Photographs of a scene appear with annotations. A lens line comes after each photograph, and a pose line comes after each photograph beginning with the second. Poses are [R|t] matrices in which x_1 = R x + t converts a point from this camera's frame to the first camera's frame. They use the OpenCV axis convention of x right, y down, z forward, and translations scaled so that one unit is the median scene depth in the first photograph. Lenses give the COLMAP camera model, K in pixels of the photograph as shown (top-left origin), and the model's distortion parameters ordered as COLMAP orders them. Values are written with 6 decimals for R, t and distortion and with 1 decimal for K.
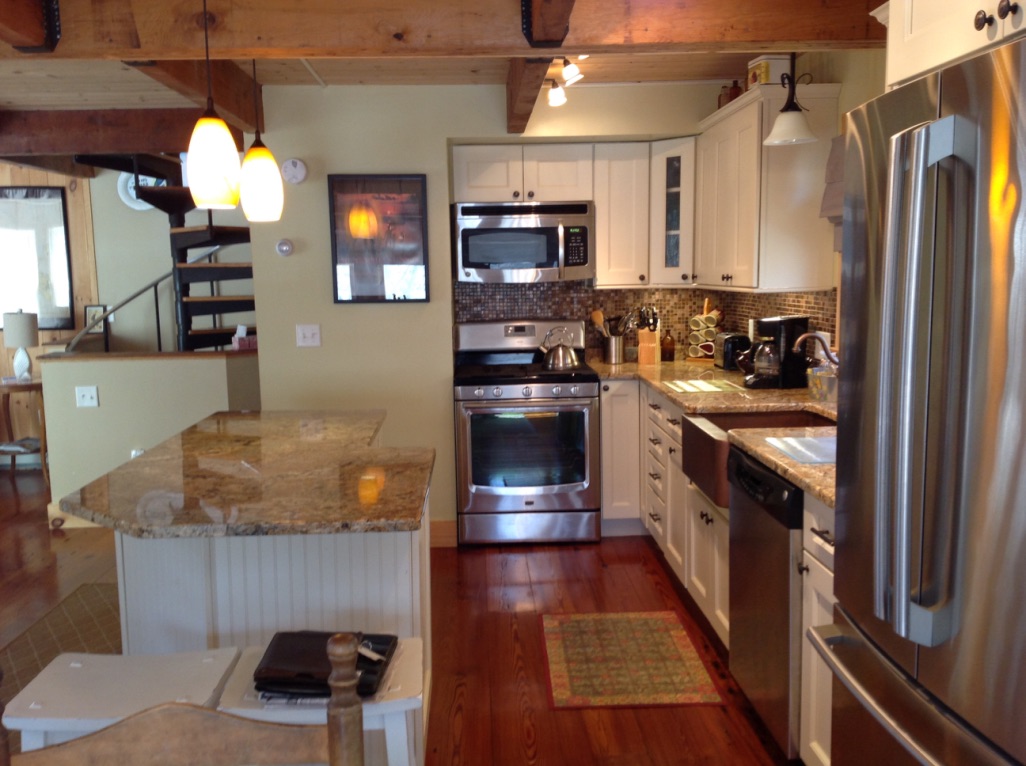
lens RADIAL K [[968.1, 0, 514.3], [0, 968.1, 380.2], [0, 0, 1]] dist [0.077767, 0.000000]
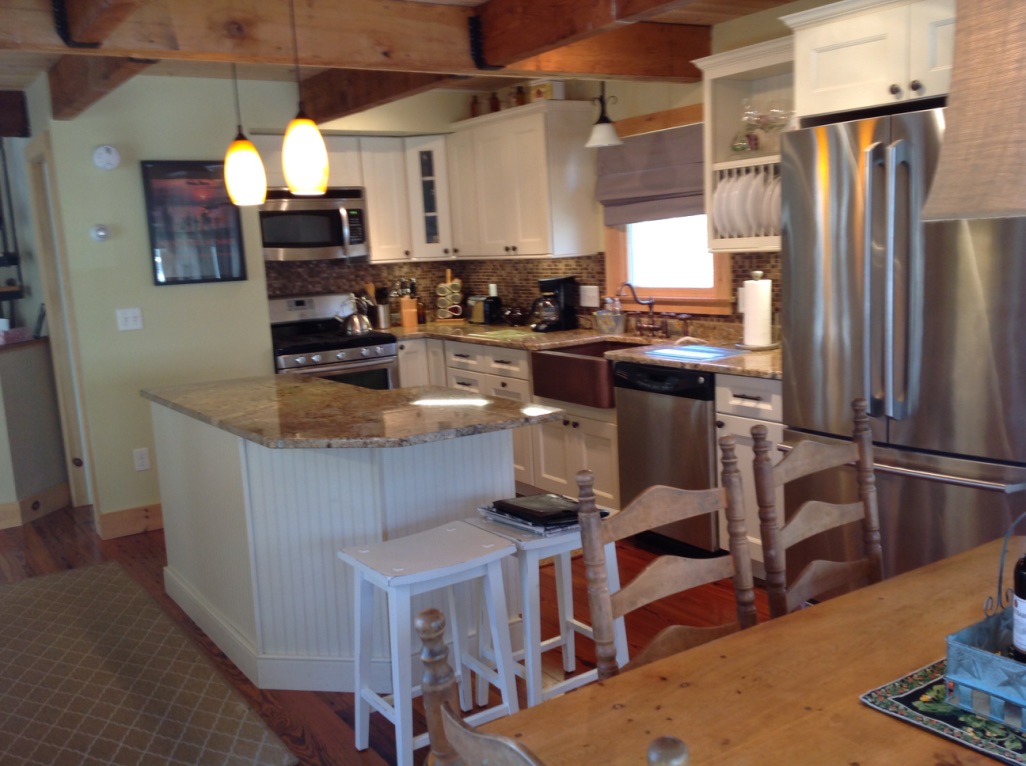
lens RADIAL K [[968.1, 0, 512.5], [0, 968.1, 389.8], [0, 0, 1]] dist [0.077767, 0.000000]
pose [[0.857619, -0.105588, 0.503329, -0.381005], [0.094180, 0.994391, 0.048131, 0.015453], [-0.505588, 0.006126, 0.862753, -0.085036]]
